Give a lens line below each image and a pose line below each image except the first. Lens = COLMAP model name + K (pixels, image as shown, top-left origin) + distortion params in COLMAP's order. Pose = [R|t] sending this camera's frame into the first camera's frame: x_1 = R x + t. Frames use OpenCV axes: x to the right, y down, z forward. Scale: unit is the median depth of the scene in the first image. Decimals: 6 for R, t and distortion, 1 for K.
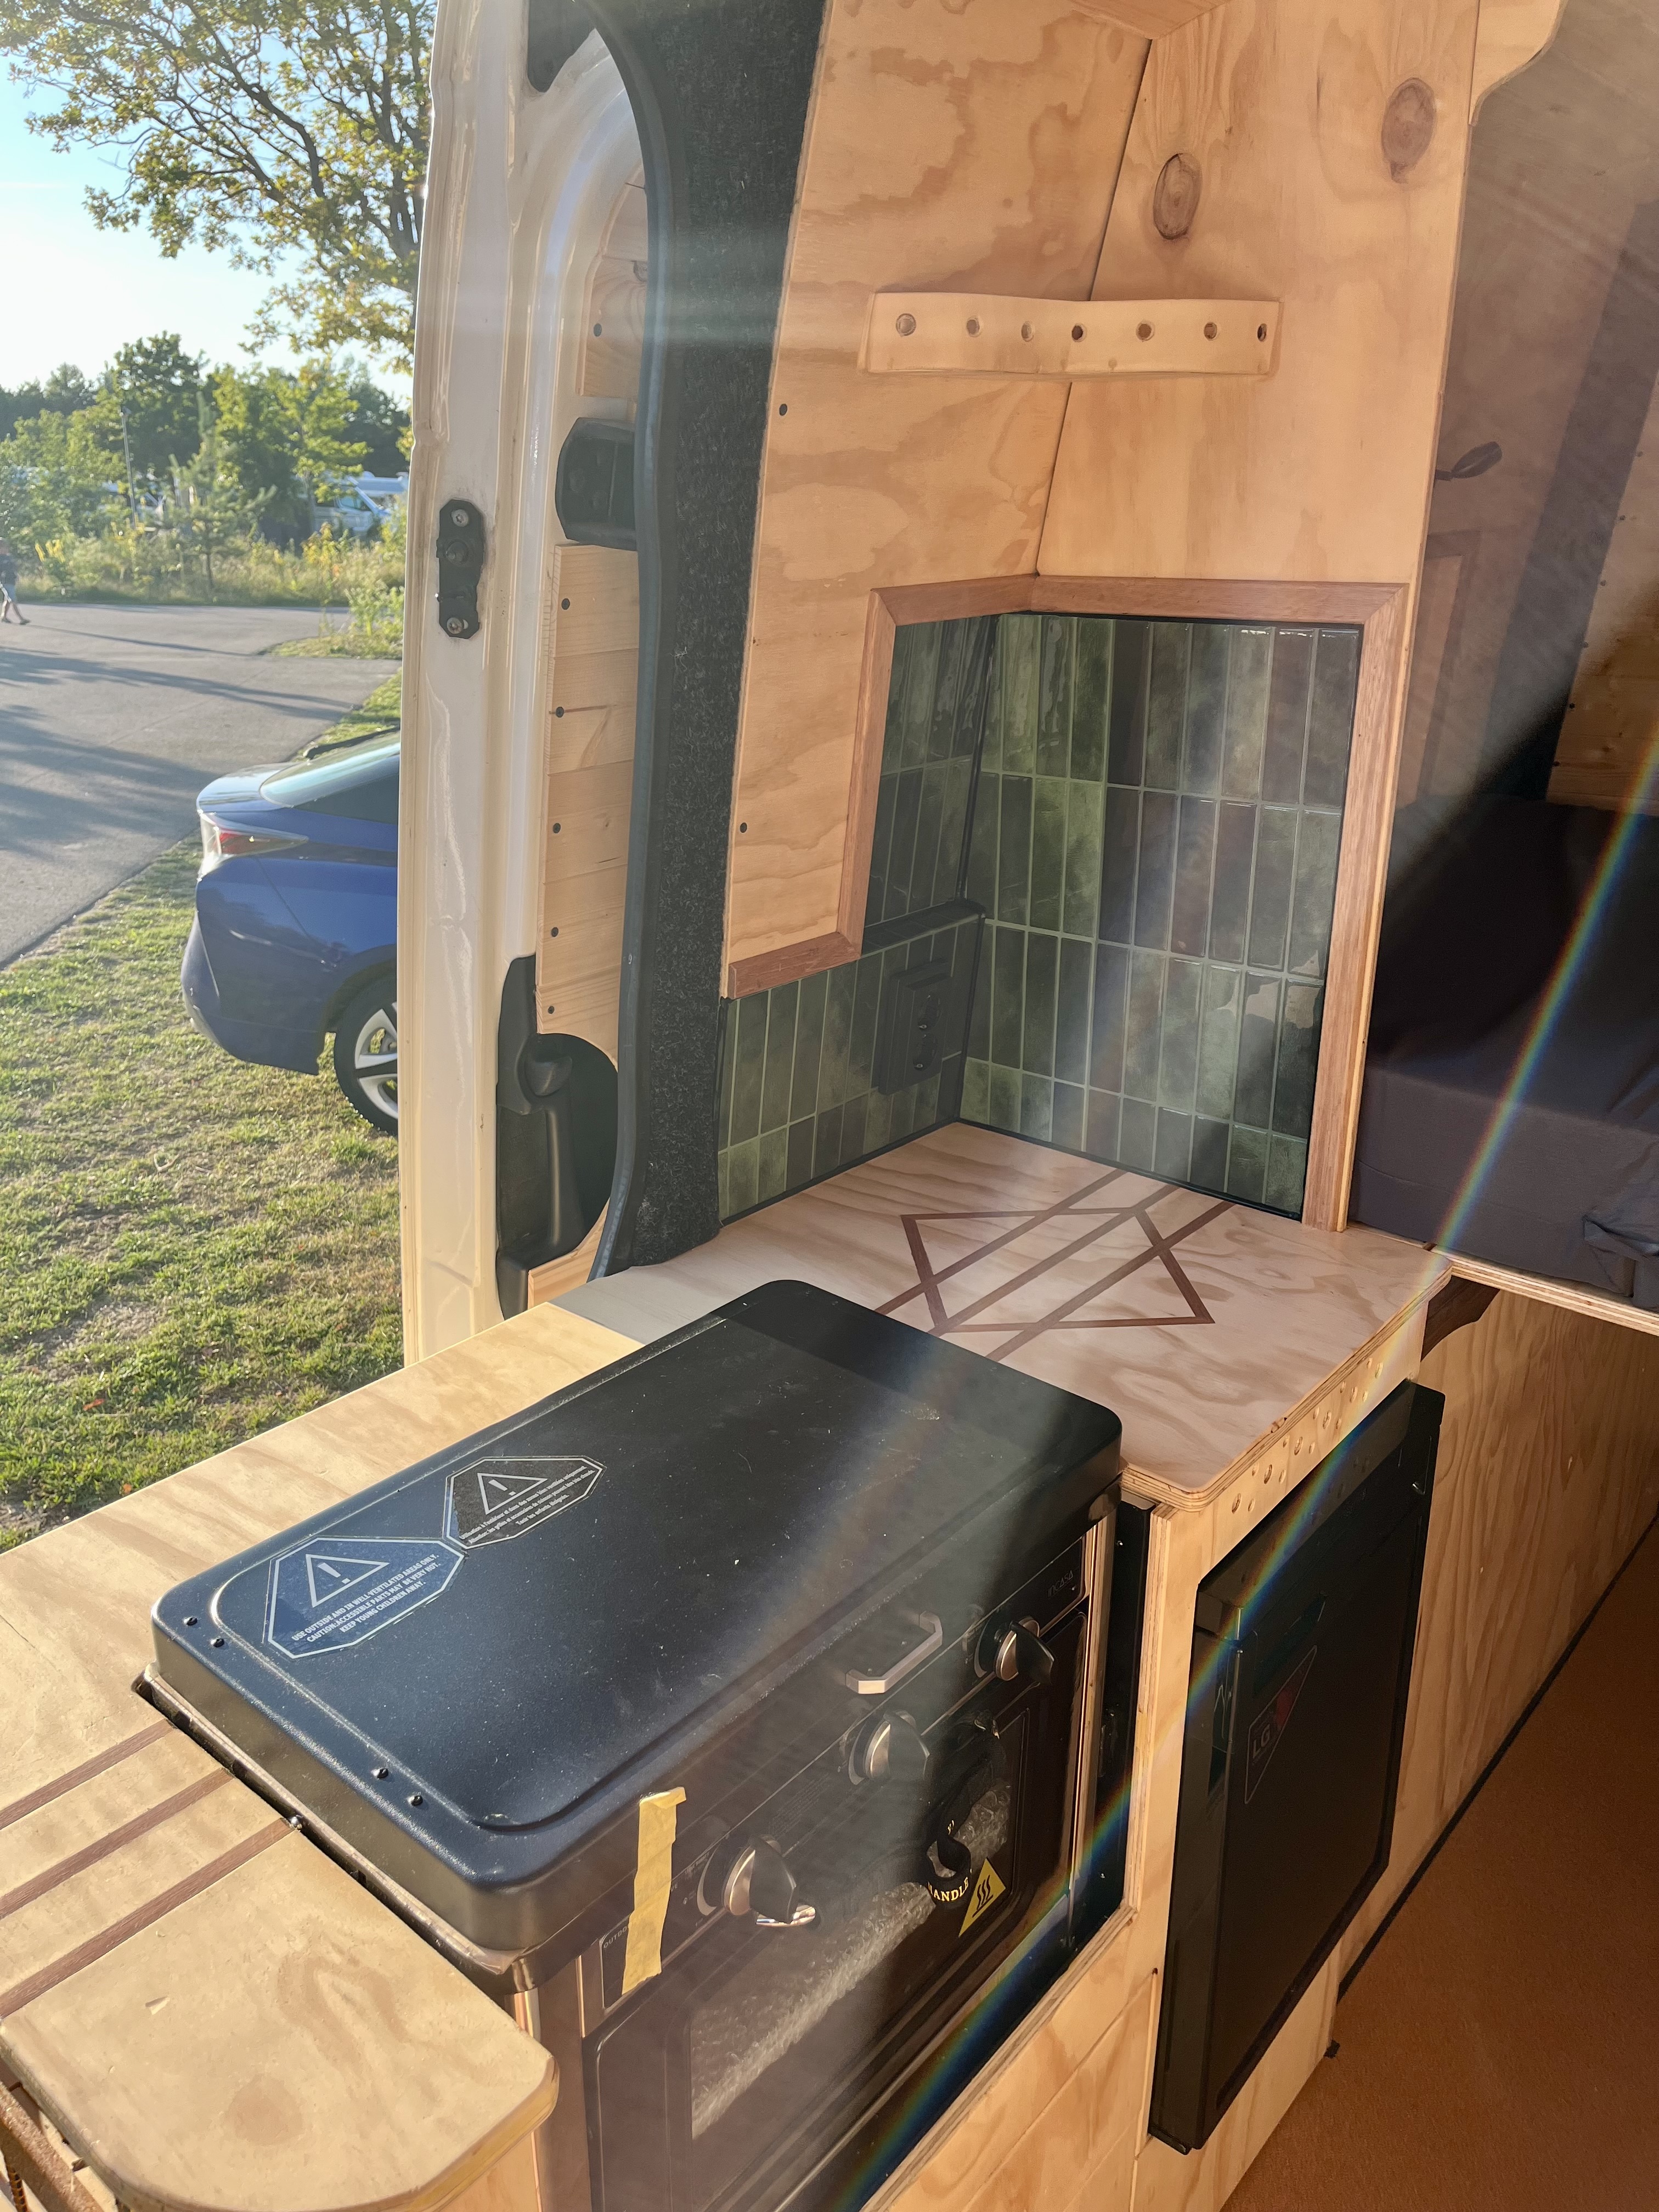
lens RADIAL K [[1685.0, 0, 828.8], [0, 1685.0, 1125.2], [0, 0, 1]] dist [0.055388, -0.069303]
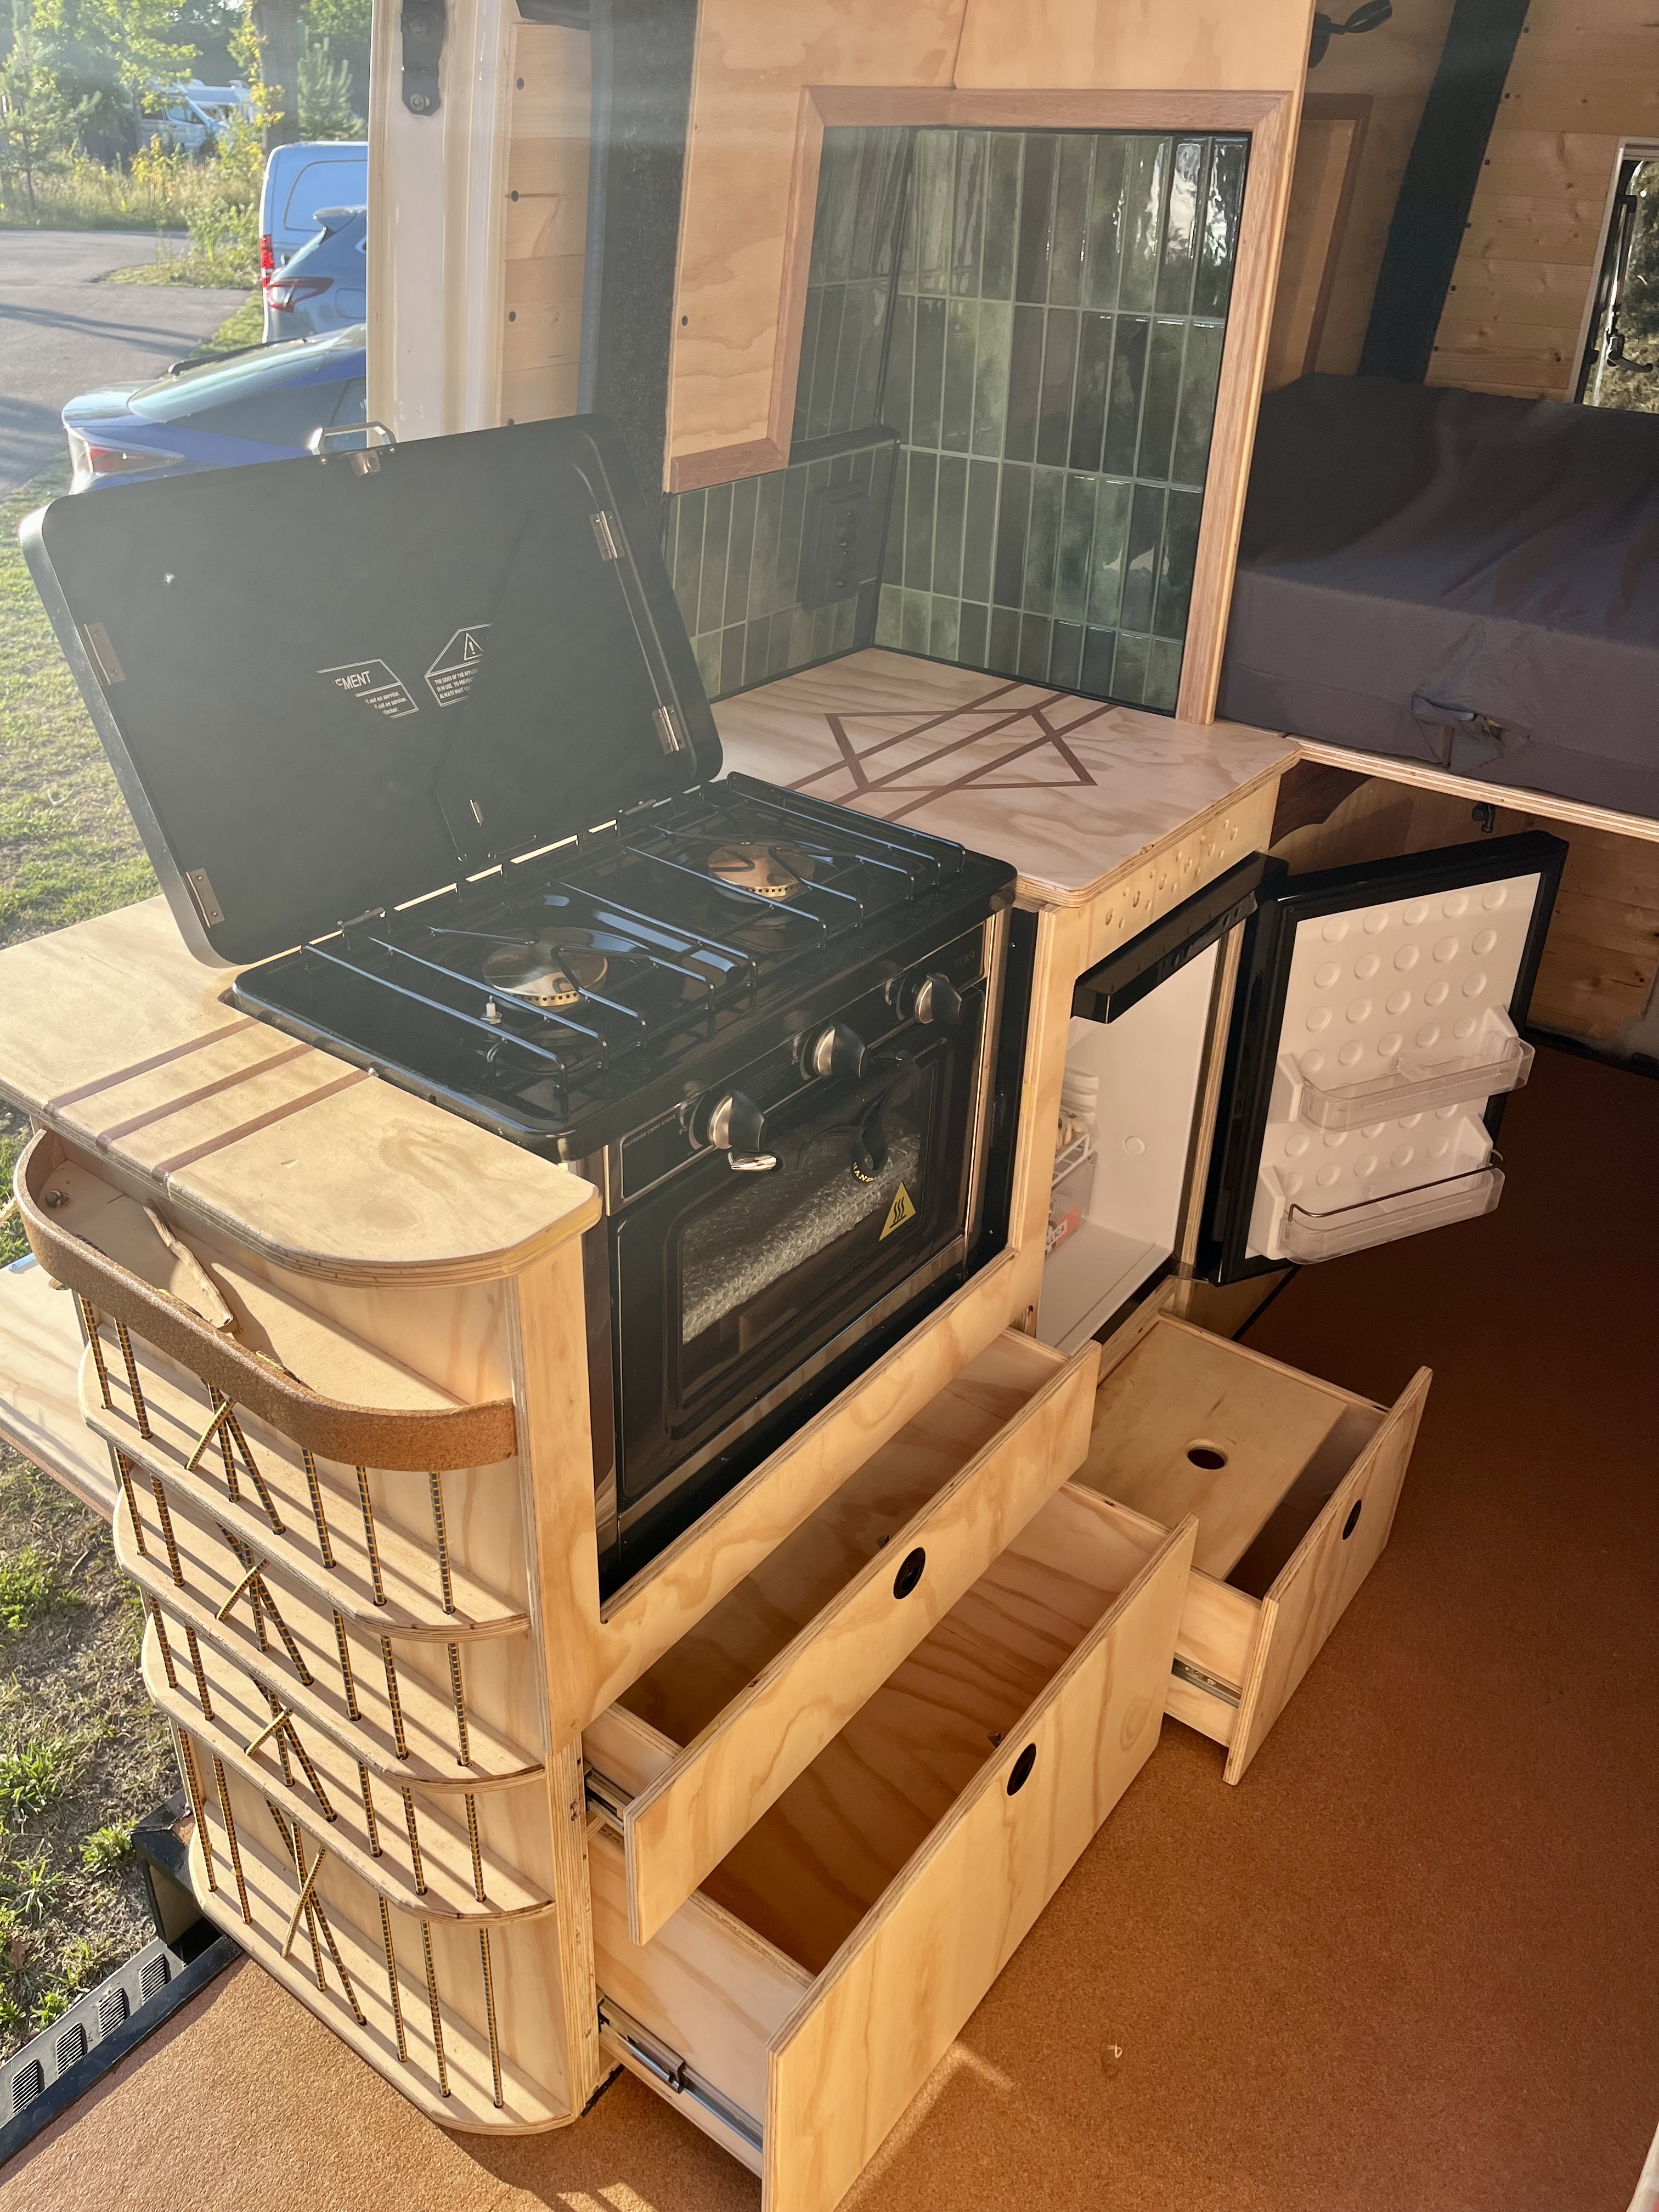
lens RADIAL K [[1677.4, 0, 820.1], [0, 1677.4, 1112.4], [0, 0, 1]] dist [0.073039, -0.105981]
pose [[0.998146, -0.009172, 0.060171, -0.031358], [-0.001439, 0.984750, 0.173970, 0.125306], [-0.060849, -0.173734, 0.982911, -0.154193]]
